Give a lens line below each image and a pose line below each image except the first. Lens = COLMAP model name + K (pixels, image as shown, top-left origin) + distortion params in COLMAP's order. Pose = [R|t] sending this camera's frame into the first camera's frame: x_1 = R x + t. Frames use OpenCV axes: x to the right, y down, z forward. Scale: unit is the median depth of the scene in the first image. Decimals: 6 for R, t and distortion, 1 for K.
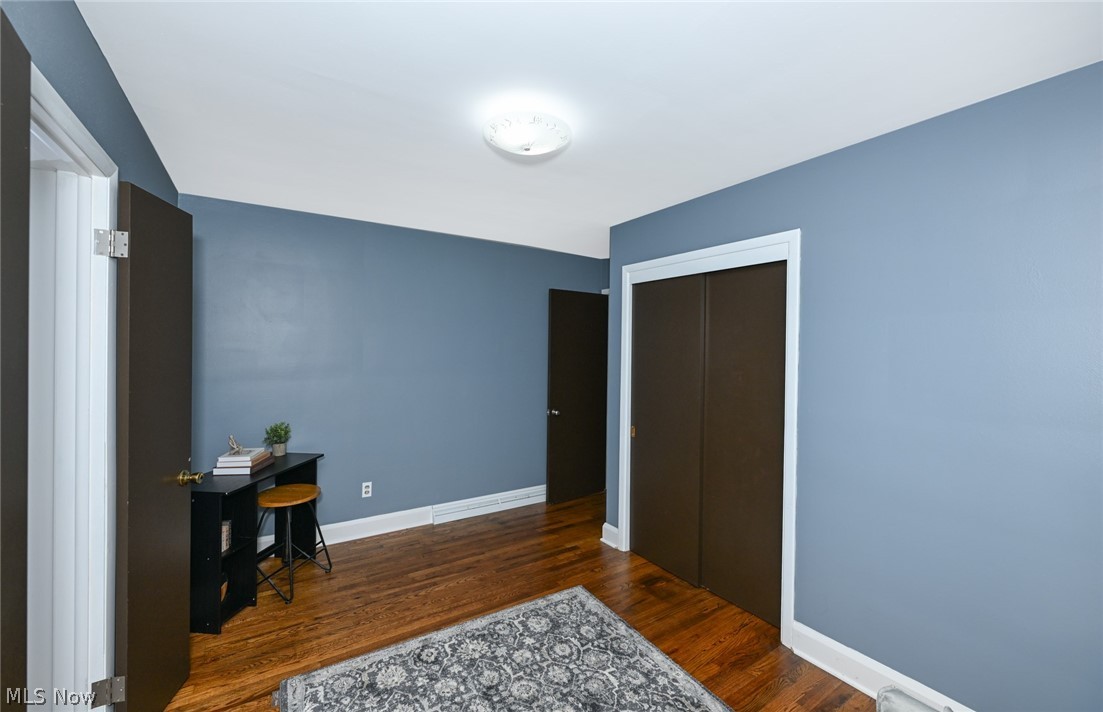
lens RADIAL K [[441.8, 0, 550.7], [0, 441.8, 353.4], [0, 0, 1]] dist [0.000962, 0.000062]
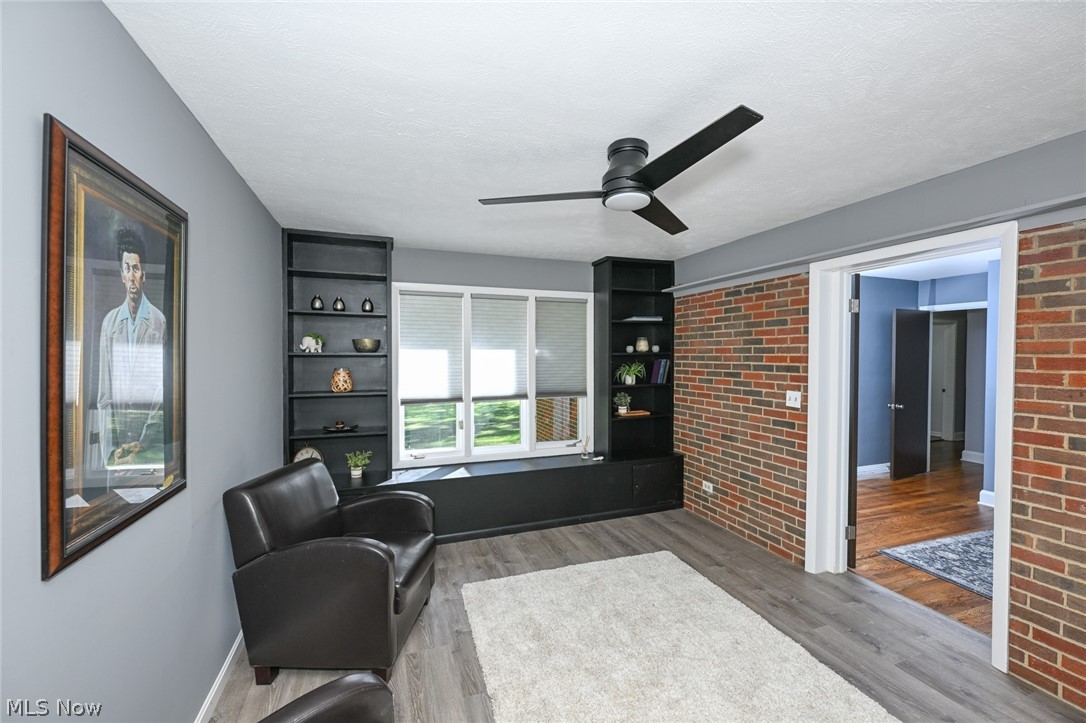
lens RADIAL K [[438.4, 0, 541.5], [0, 438.4, 357.4], [0, 0, 1]] dist [-0.000971, -0.000136]
pose [[0.972355, -0.009476, -0.233317, -0.954014], [0.009148, 0.999955, -0.002489, -0.016638], [0.233330, 0.000286, 0.972398, -0.632751]]
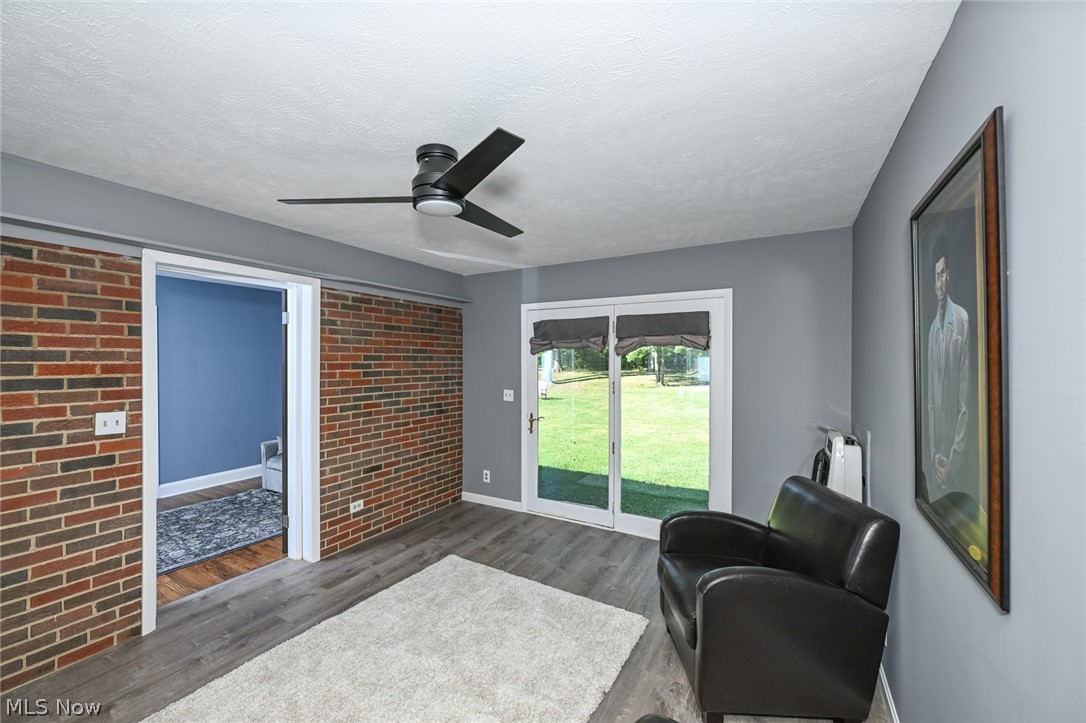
lens RADIAL K [[438.4, 0, 539.8], [0, 438.4, 358.9], [0, 0, 1]] dist [-0.000971, -0.000136]
pose [[-0.454565, -0.009837, 0.890659, -1.637984], [0.000458, 0.999936, 0.011277, -0.034608], [-0.890714, 0.005534, -0.454531, 0.210930]]
